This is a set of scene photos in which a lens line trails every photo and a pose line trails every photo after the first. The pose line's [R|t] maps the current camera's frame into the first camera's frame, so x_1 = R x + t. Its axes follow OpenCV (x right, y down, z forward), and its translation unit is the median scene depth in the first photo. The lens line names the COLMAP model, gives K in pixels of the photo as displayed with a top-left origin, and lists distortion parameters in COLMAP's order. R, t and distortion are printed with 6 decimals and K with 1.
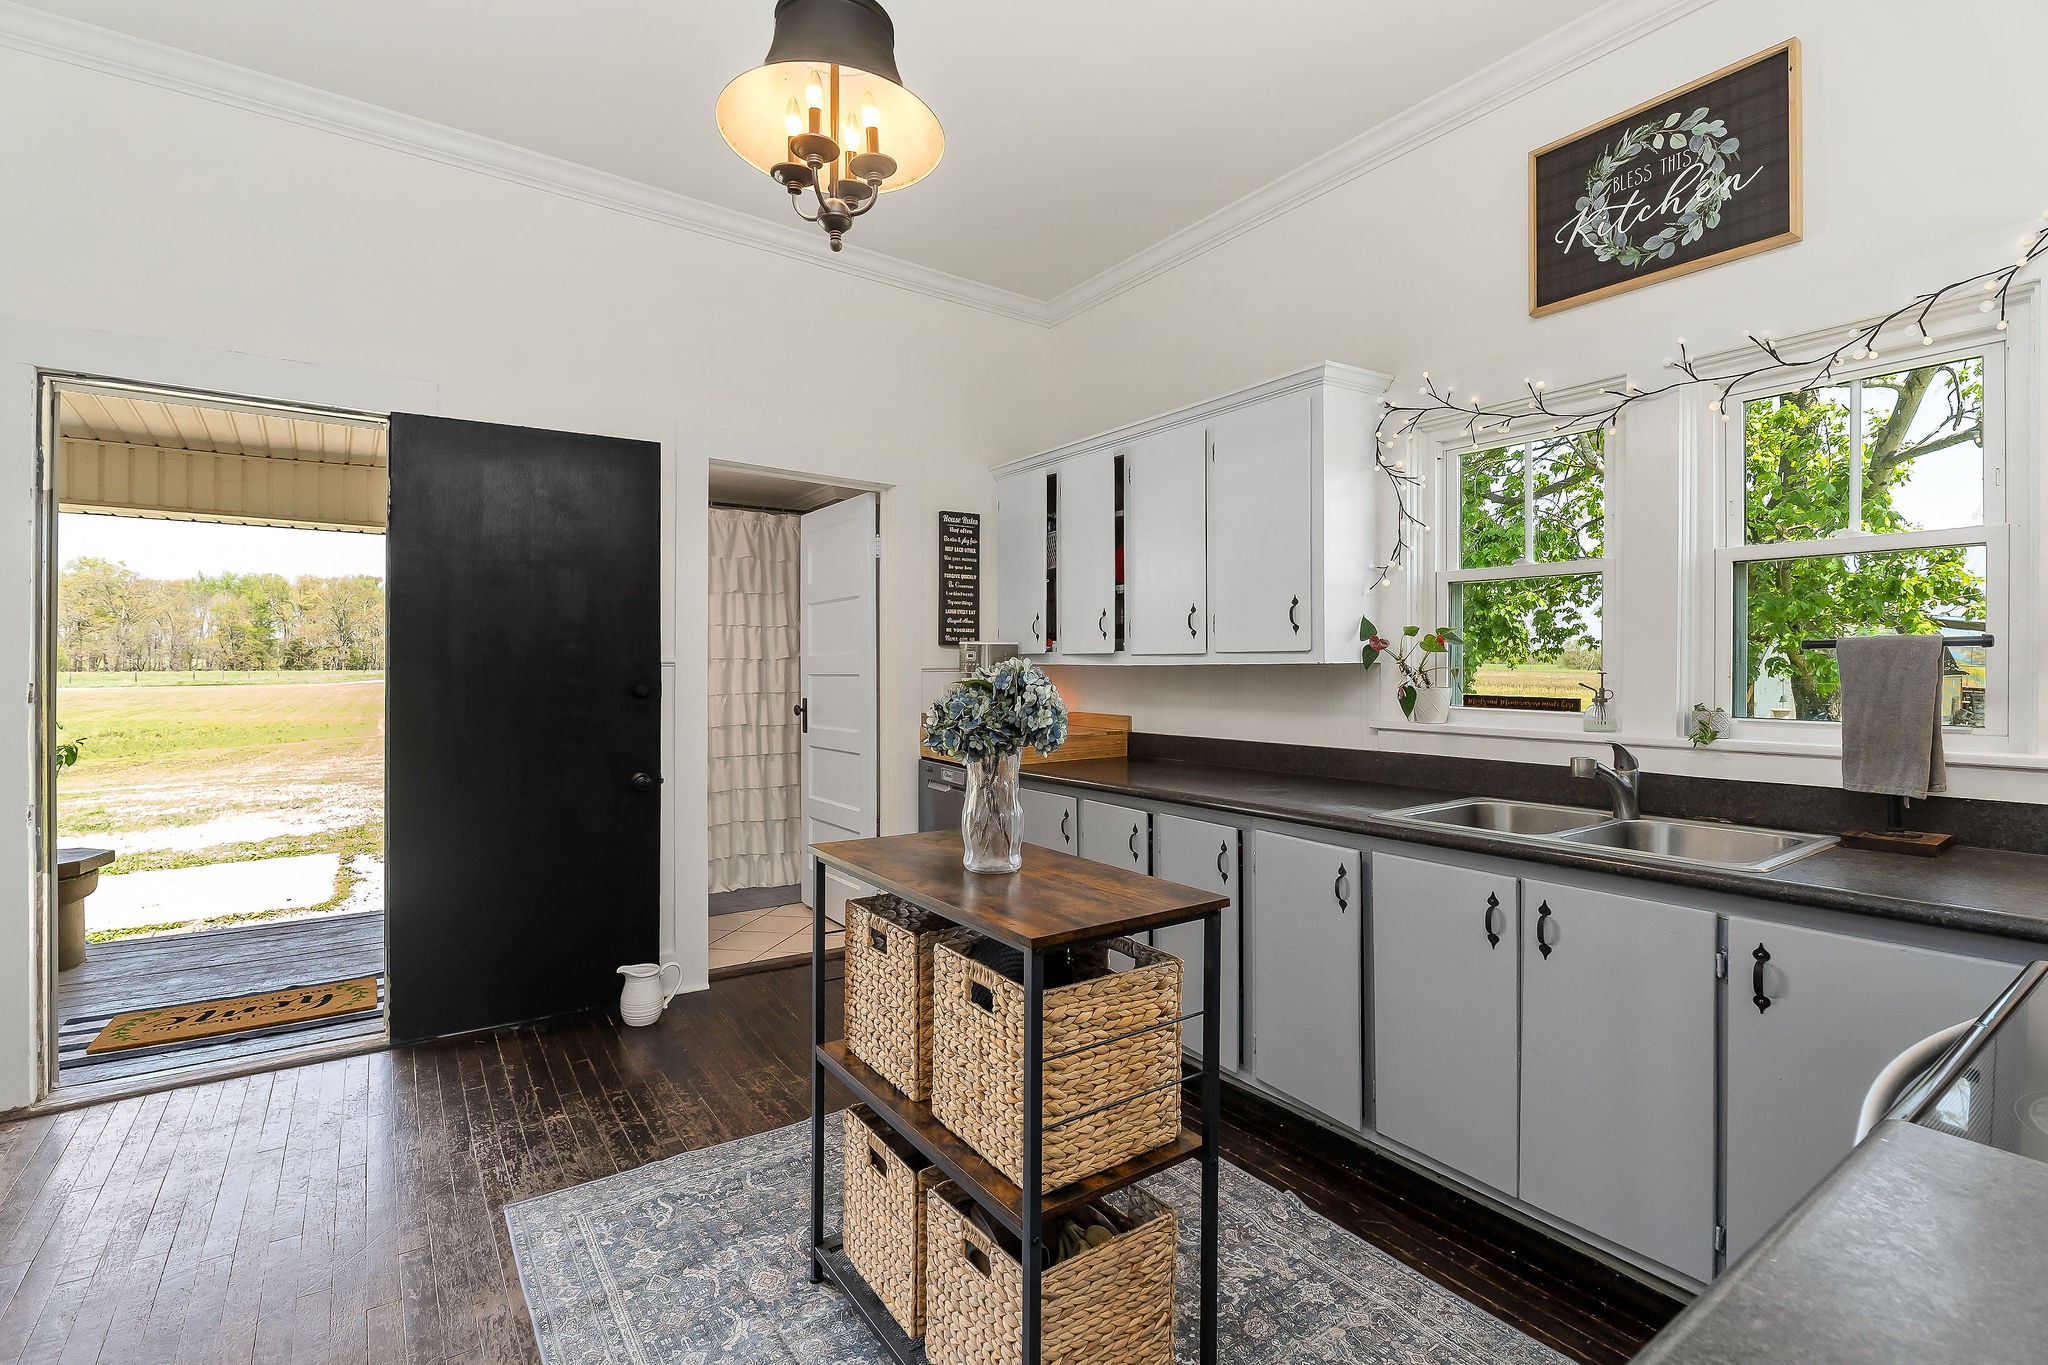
lens RADIAL K [[948.3, 0, 1024.0], [0, 948.3, 682.5], [0, 0, 1]] dist [-0.000903, -0.000182]
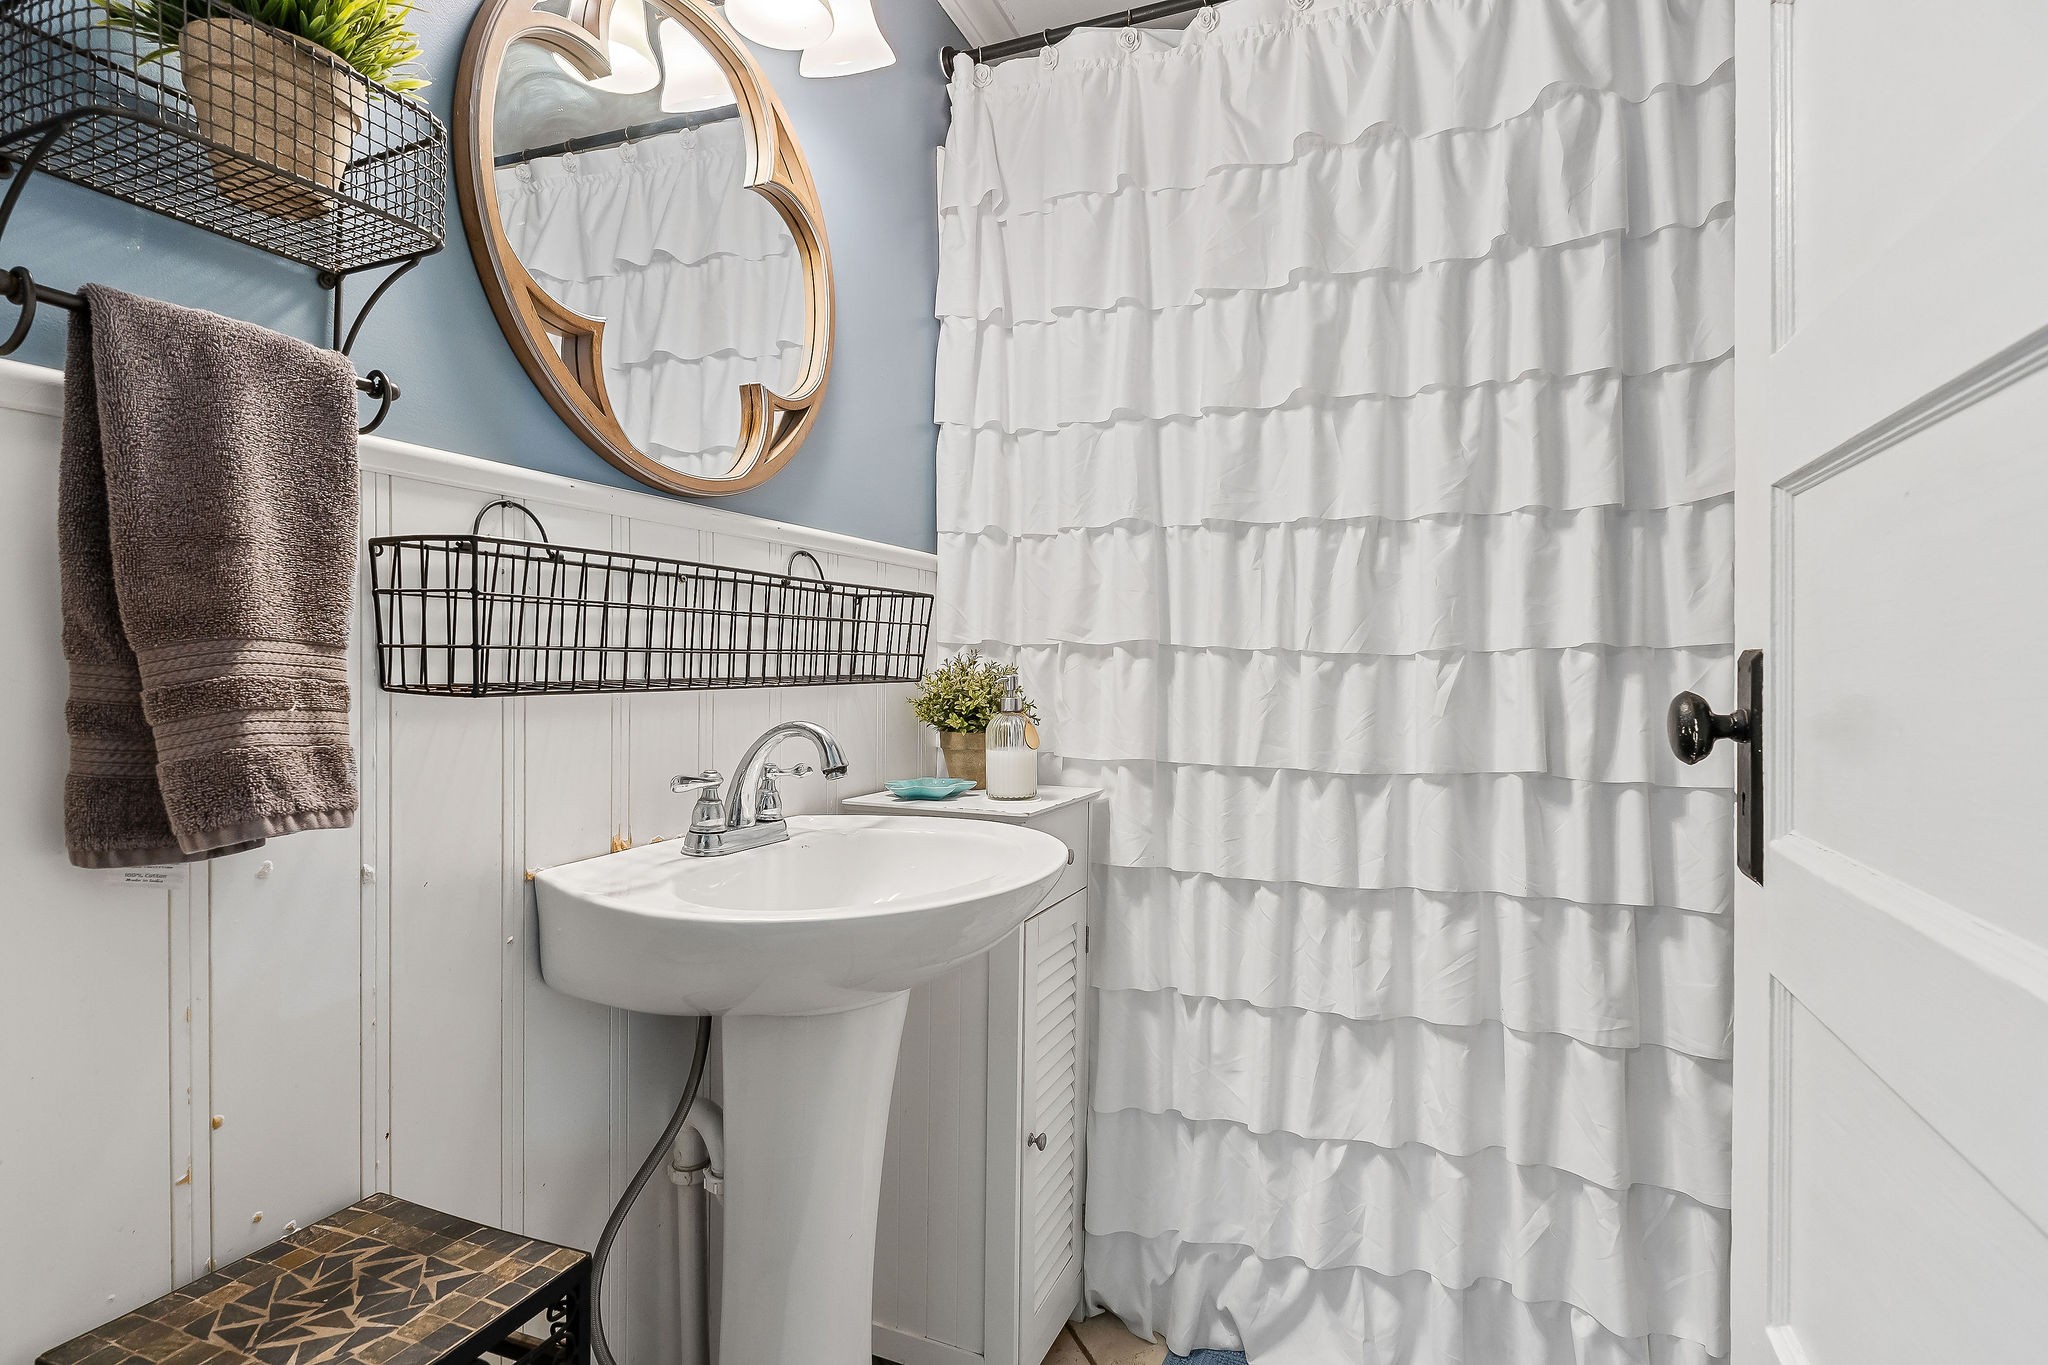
lens RADIAL K [[948.3, 0, 1024.0], [0, 948.3, 682.5], [0, 0, 1]] dist [-0.000903, -0.000182]
pose [[0.515047, 0.005931, -0.857141, -0.151039], [-0.004239, 0.999981, 0.004373, 0.019656], [0.857151, 0.001381, 0.515063, 0.755196]]
